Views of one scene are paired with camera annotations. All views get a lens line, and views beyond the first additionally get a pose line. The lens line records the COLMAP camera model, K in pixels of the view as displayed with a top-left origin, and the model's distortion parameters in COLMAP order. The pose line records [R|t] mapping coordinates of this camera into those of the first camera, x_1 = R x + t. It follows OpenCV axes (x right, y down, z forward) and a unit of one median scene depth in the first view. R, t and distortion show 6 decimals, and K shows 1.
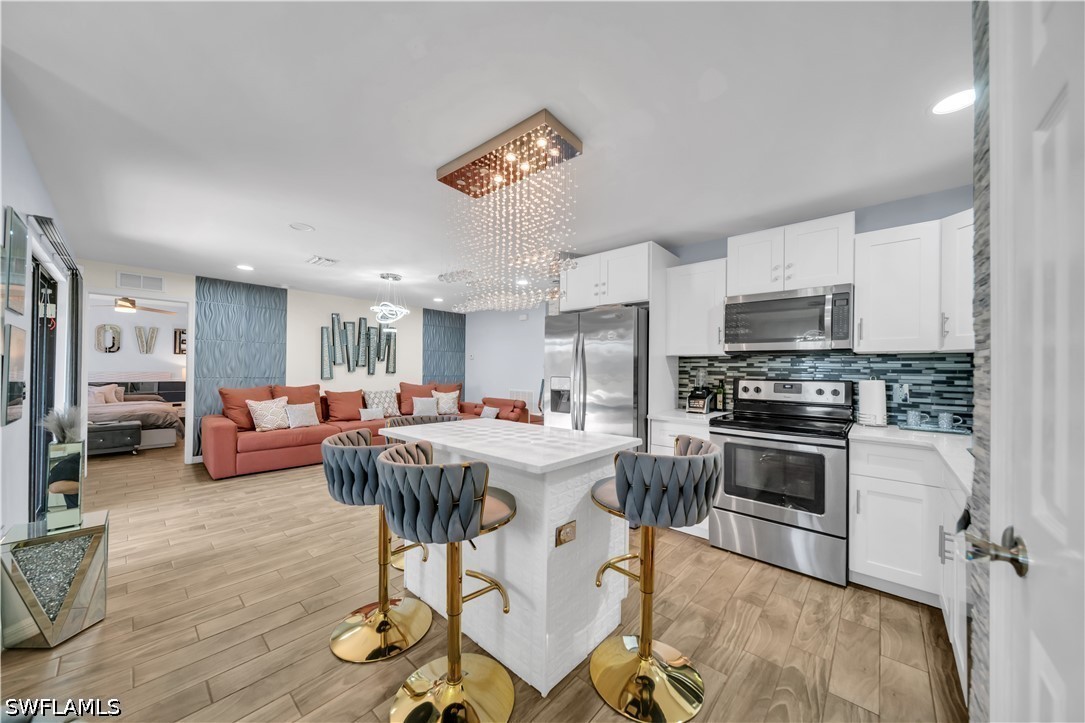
lens RADIAL K [[374.7, 0, 545.4], [0, 374.7, 366.7], [0, 0, 1]] dist [-0.001029, -0.001019]
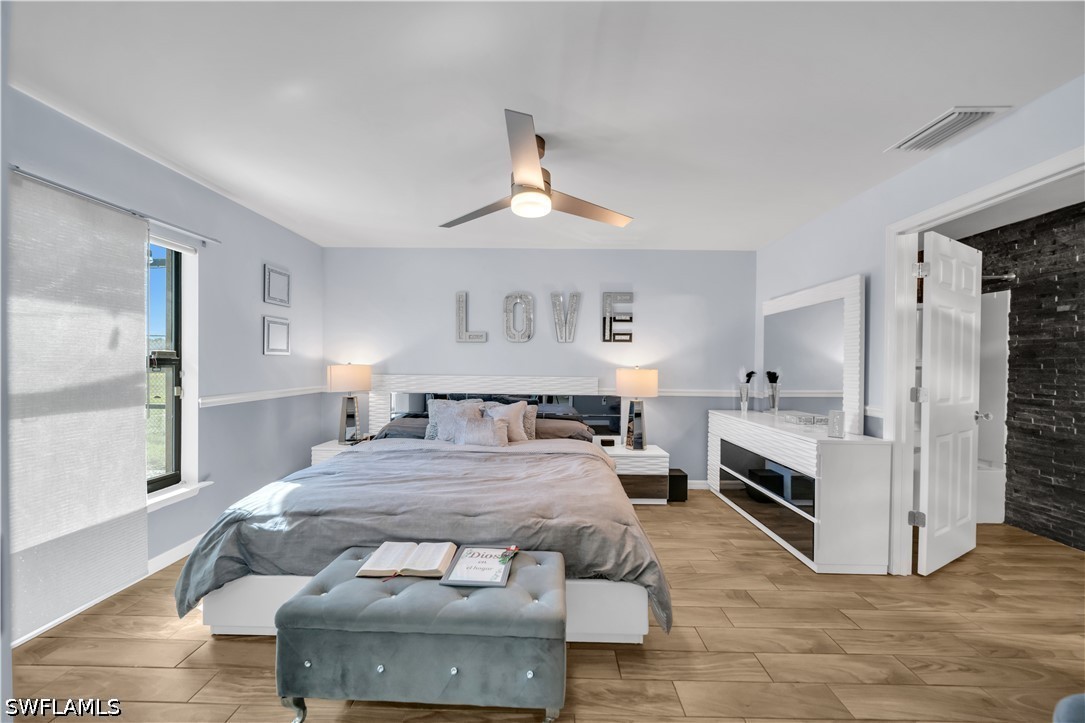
lens RADIAL K [[374.7, 0, 541.1], [0, 374.7, 368.0], [0, 0, 1]] dist [-0.001029, -0.001019]
pose [[0.652147, 0.000625, -0.758092, -0.695845], [0.002658, 0.999992, 0.003111, -0.000979], [0.758088, -0.004044, 0.652140, 0.636749]]
